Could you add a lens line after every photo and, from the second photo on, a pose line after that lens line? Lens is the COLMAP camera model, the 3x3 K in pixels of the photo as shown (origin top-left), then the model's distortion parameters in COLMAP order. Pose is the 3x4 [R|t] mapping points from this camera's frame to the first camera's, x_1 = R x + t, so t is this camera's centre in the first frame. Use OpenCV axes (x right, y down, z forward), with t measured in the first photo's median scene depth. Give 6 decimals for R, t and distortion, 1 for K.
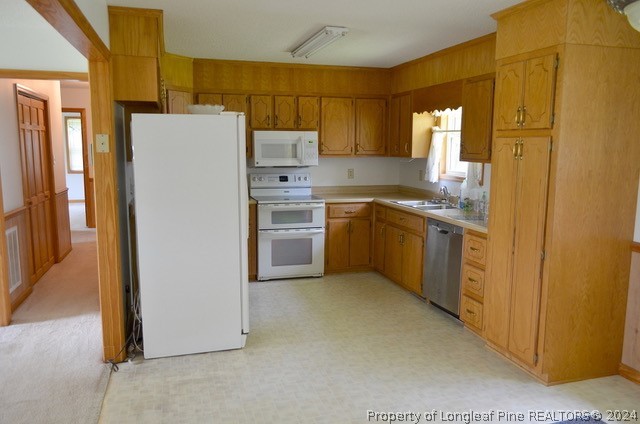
lens RADIAL K [[499.2, 0, 321.0], [0, 499.2, 213.4], [0, 0, 1]] dist [0.012403, 0.004798]
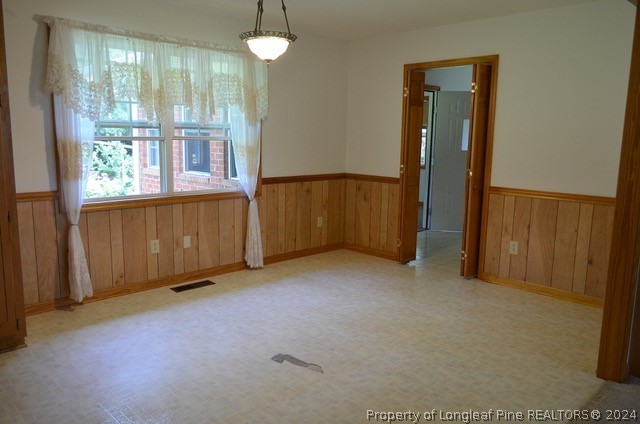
lens RADIAL K [[499.2, 0, 320.3], [0, 499.2, 210.9], [0, 0, 1]] dist [0.012403, 0.004798]
pose [[-0.478936, -0.145140, 0.865769, -0.658032], [0.096496, 0.971557, 0.216255, -0.078807], [-0.872530, 0.187116, -0.451308, 0.889455]]
